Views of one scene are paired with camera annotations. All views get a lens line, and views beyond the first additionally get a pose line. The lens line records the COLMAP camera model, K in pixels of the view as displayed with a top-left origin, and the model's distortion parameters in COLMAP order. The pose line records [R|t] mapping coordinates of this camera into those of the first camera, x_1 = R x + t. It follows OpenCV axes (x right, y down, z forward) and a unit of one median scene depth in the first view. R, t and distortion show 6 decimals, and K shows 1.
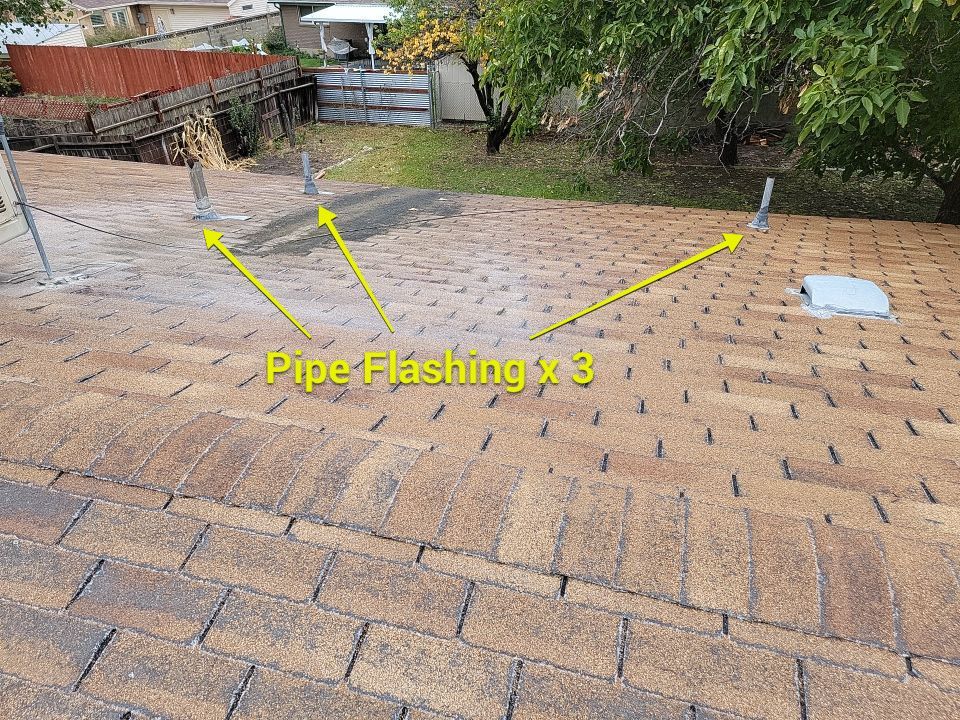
lens RADIAL K [[659.8, 0, 475.3], [0, 659.8, 359.4], [0, 0, 1]] dist [0.091096, -0.076734]
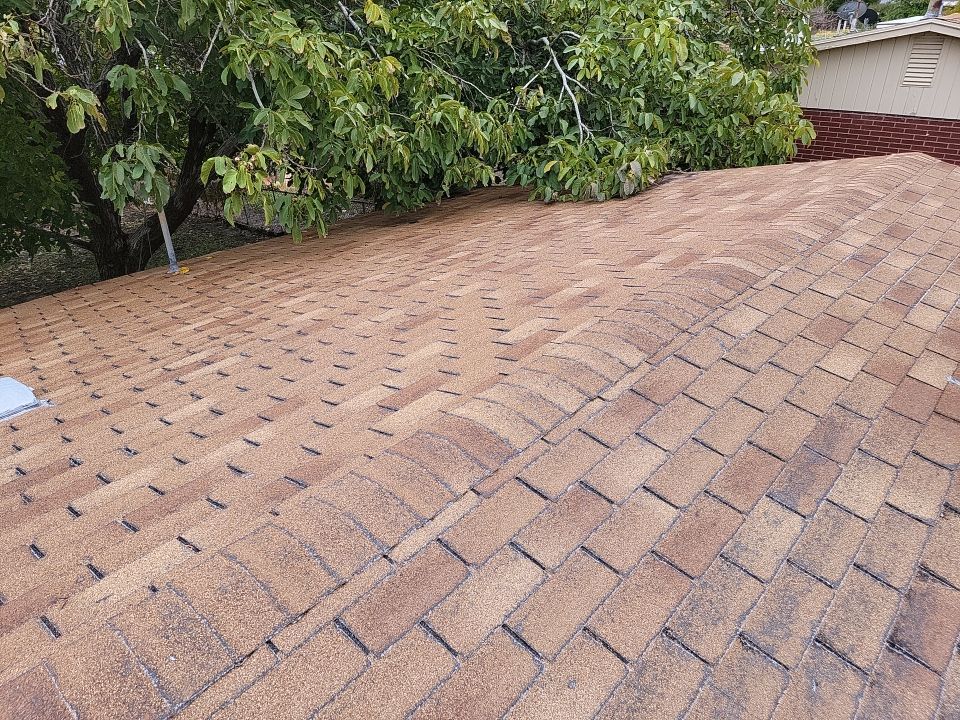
lens RADIAL K [[659.8, 0, 468.0], [0, 659.8, 369.8], [0, 0, 1]] dist [0.091096, -0.076734]
pose [[0.441342, -0.432399, 0.786288, 0.120389], [0.496441, 0.847588, 0.187458, 0.015448], [-0.747505, 0.307612, 0.588737, -0.031553]]
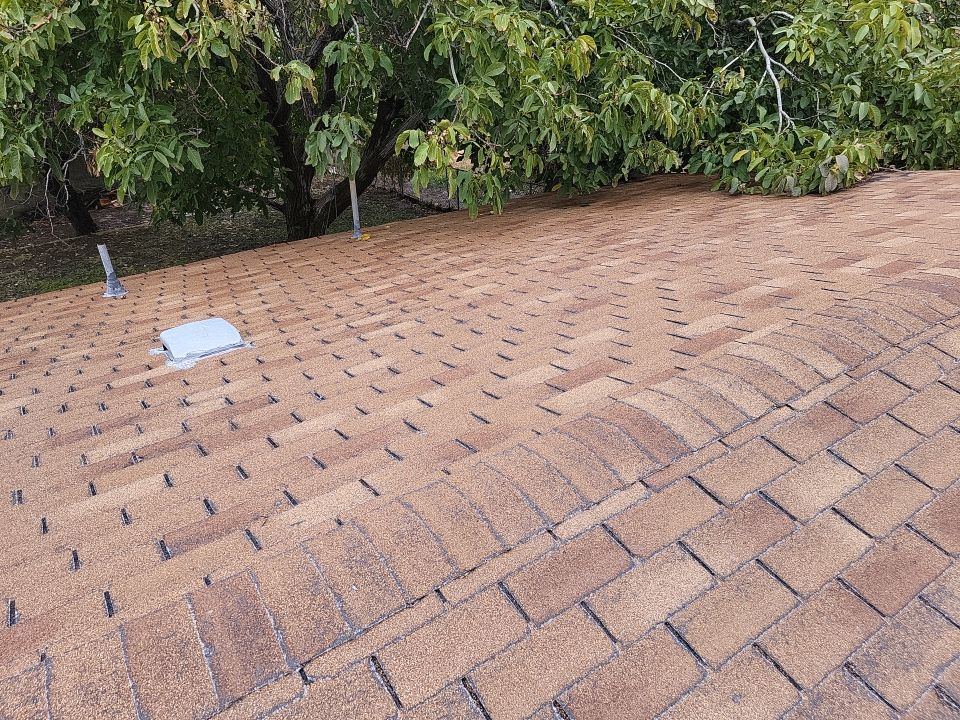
lens RADIAL K [[659.8, 0, 470.0], [0, 659.8, 364.1], [0, 0, 1]] dist [0.091096, -0.076734]
pose [[0.643030, -0.378691, 0.665662, 0.100714], [0.421379, 0.900742, 0.105374, 0.004953], [-0.639494, 0.212738, 0.738776, -0.012615]]
